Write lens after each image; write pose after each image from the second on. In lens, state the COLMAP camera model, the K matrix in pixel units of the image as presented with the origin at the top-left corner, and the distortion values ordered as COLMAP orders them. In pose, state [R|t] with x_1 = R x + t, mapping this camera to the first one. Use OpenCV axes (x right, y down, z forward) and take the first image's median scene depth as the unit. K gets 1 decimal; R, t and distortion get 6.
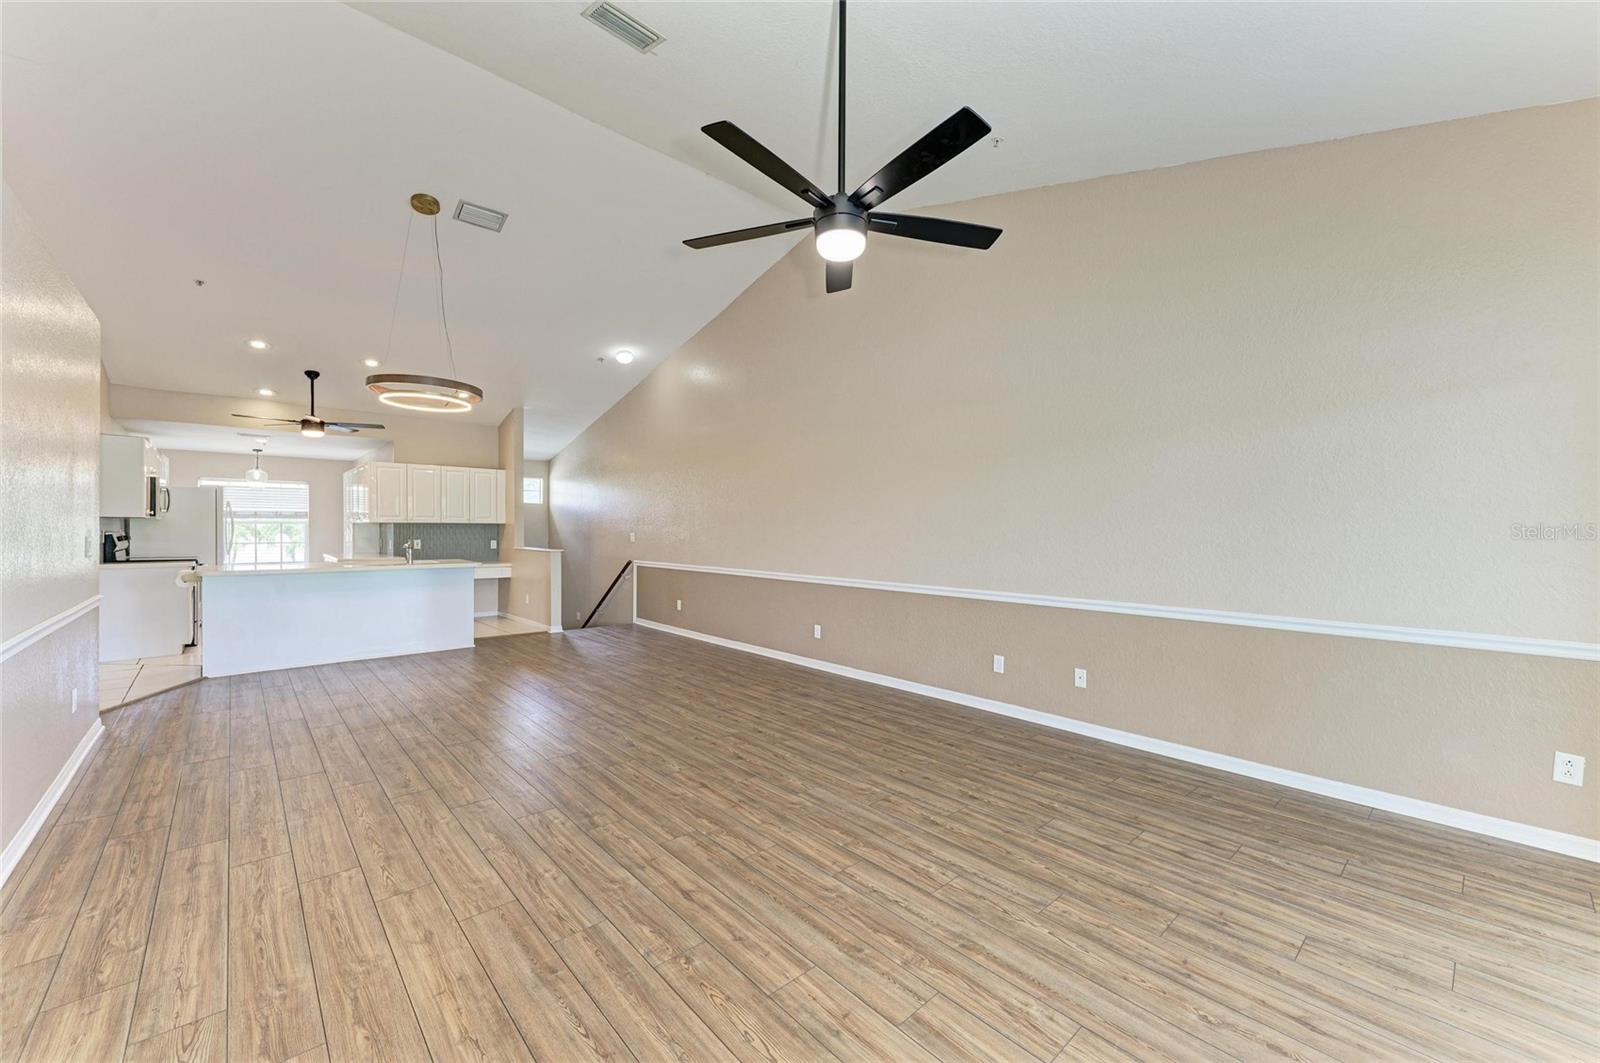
lens RADIAL K [[632.4, 0, 800.0], [0, 632.4, 531.5], [0, 0, 1]] dist [0.016306, 0.000041]
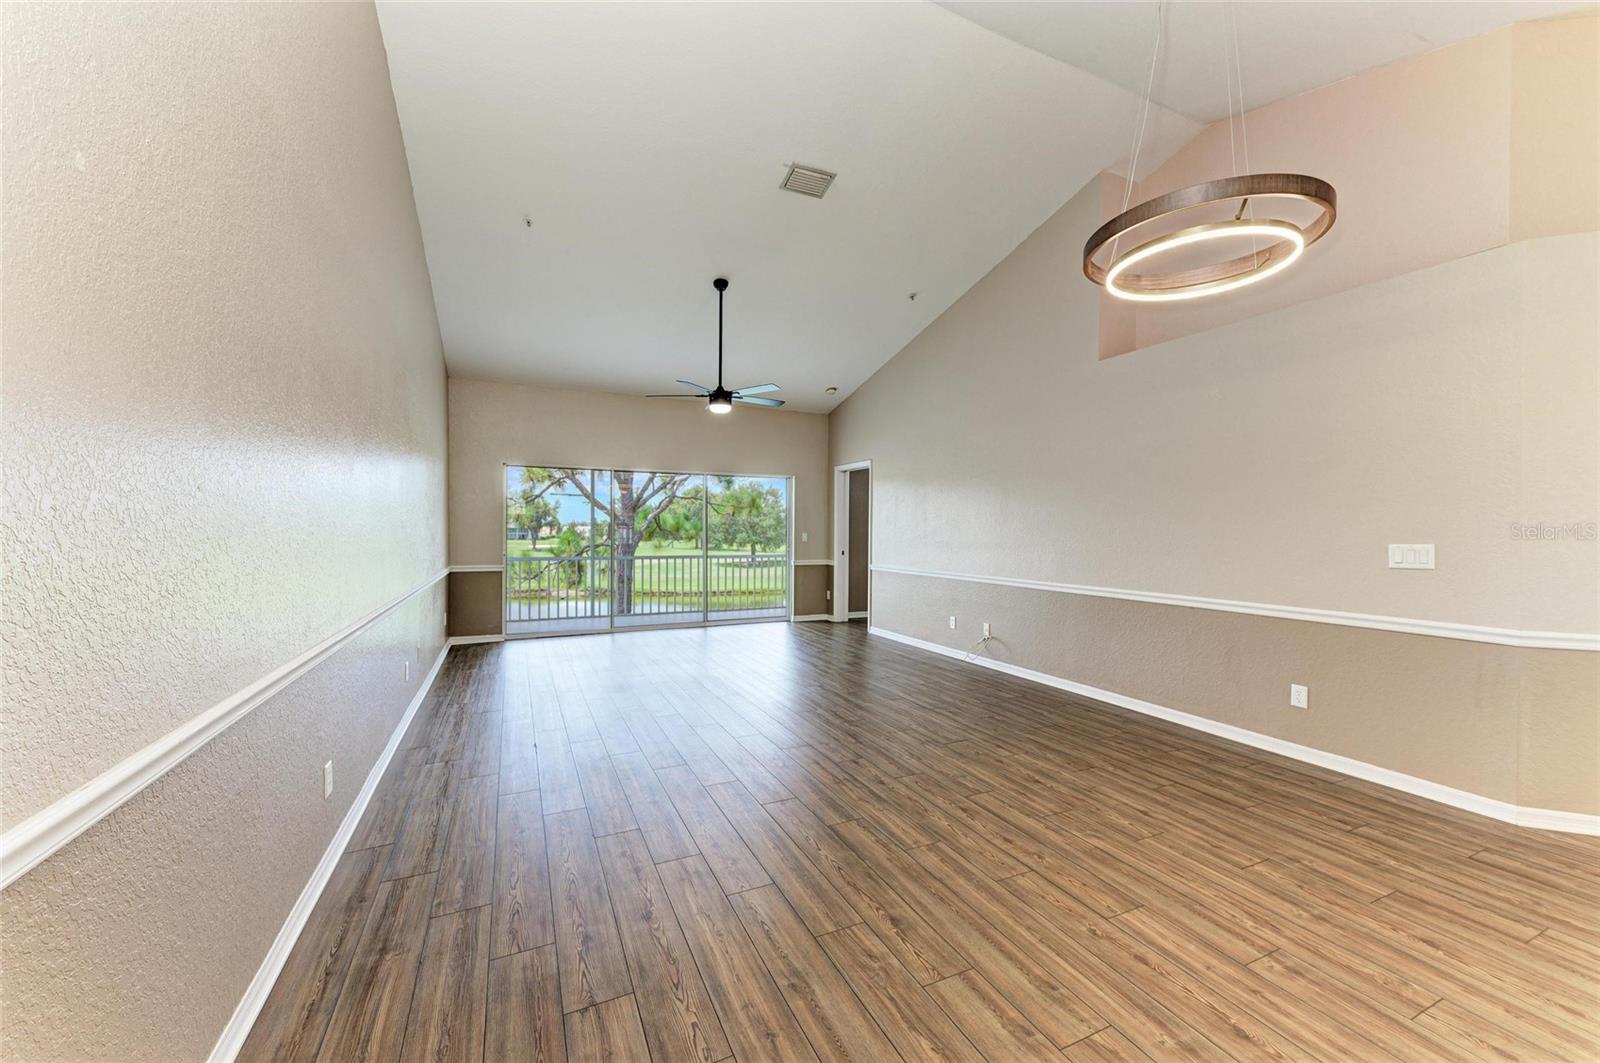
lens RADIAL K [[615.1, 0, 798.5], [0, 615.1, 536.7], [0, 0, 1]] dist [0.015498, 0.000029]
pose [[-0.956317, -0.014993, 0.291946, -0.311609], [-0.010288, 0.999791, 0.017645, -0.005415], [-0.292150, 0.013870, -0.956272, 1.089992]]
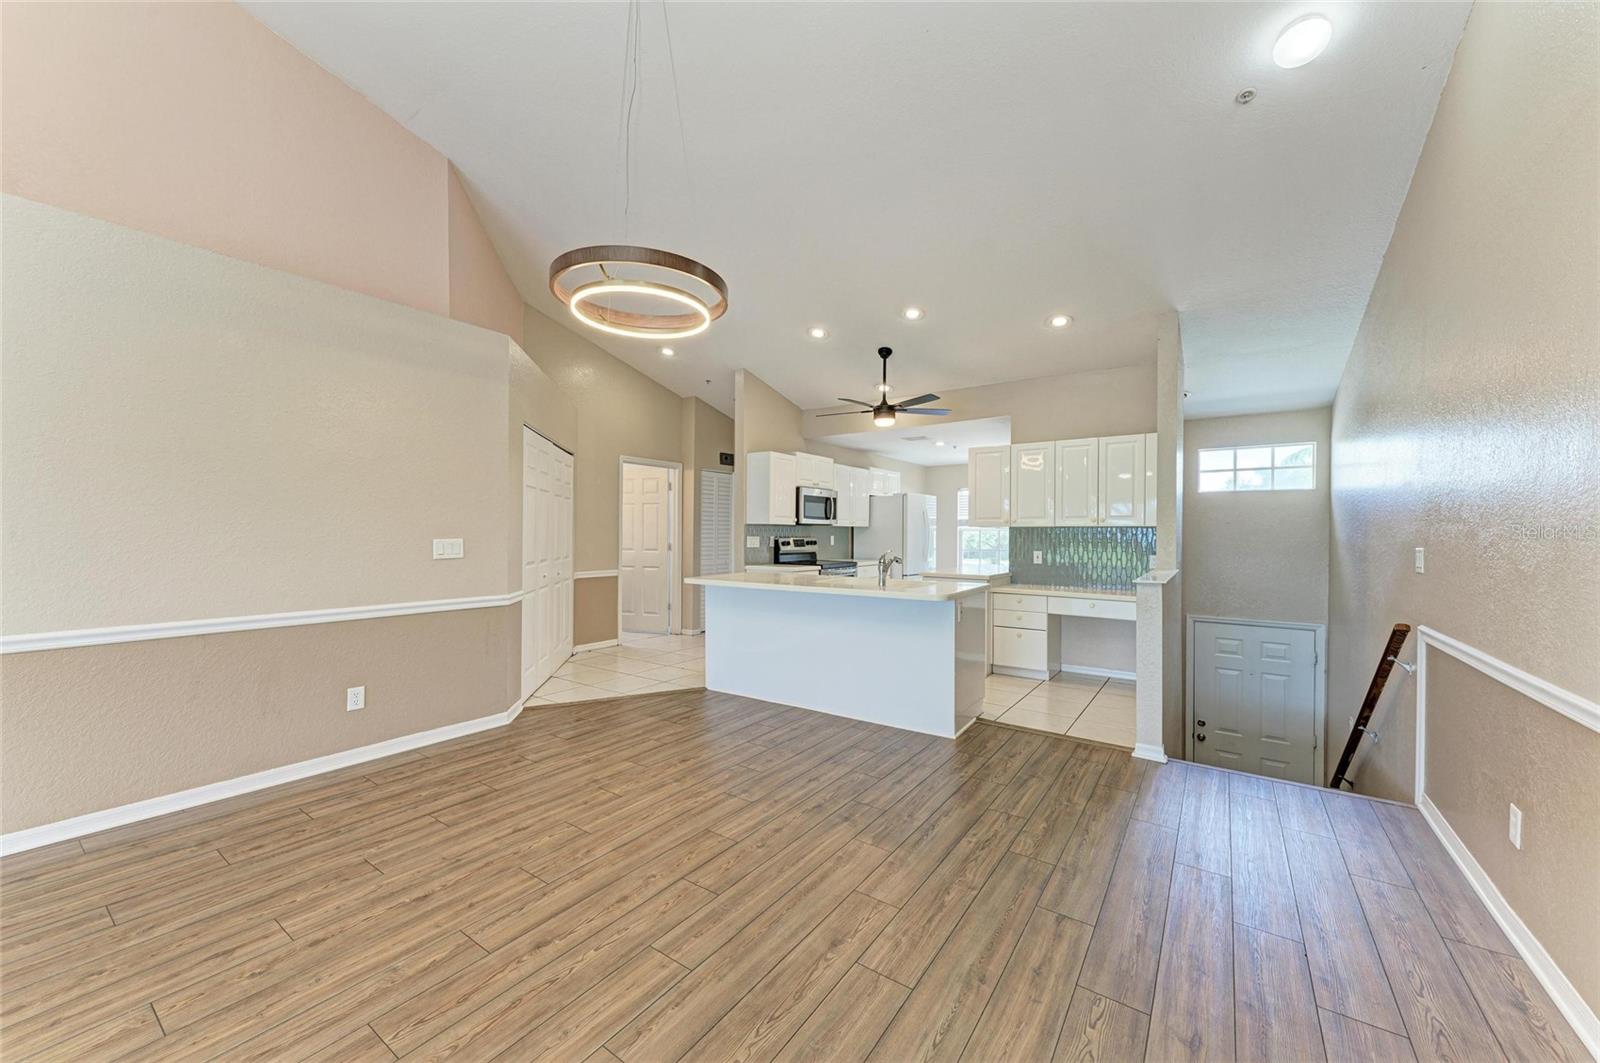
lens RADIAL K [[597.4, 0, 806.1], [0, 597.4, 541.8], [0, 0, 1]] dist [0.002003, 0.000084]
pose [[0.234455, 0.009418, -0.972081, -0.019068], [-0.007976, 0.999938, 0.007765, -0.000562], [0.972094, 0.005933, 0.234515, 0.724843]]
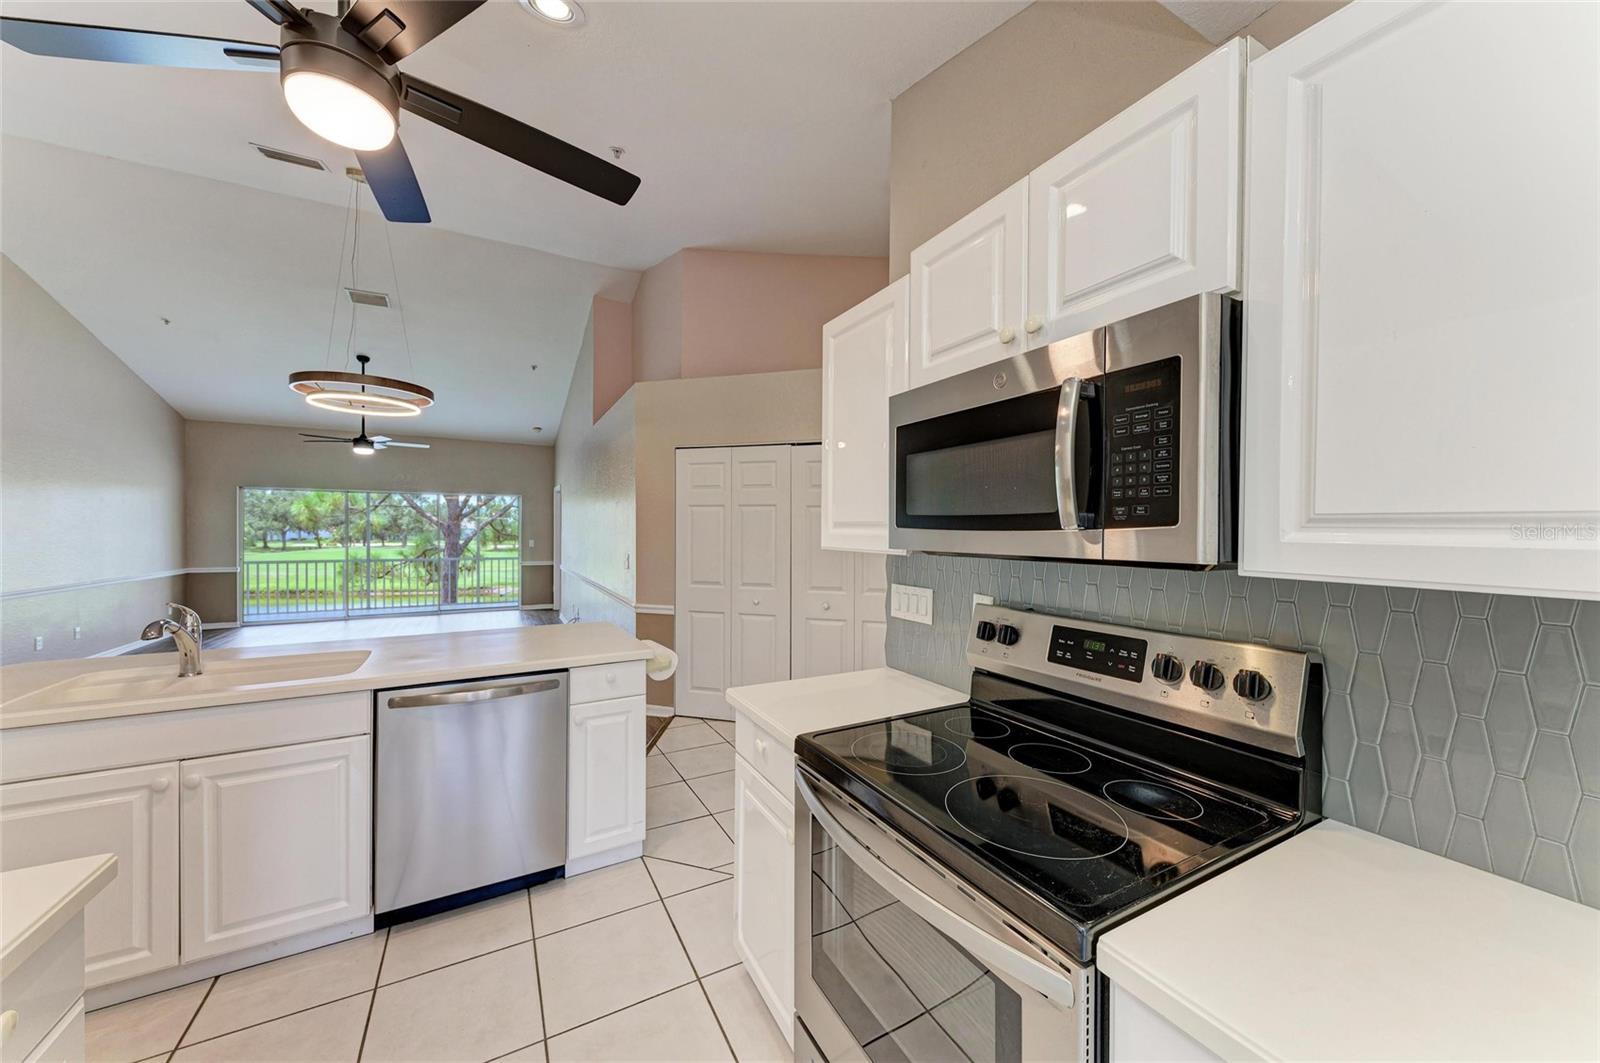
lens RADIAL K [[565.4, 0, 800.8], [0, 565.4, 538.6], [0, 0, 1]] dist [0.001725, -0.000081]
pose [[-0.974839, -0.014663, 0.222429, -0.946858], [-0.010509, 0.999748, 0.019846, -0.029994], [-0.222664, 0.017009, -0.974747, 1.150493]]
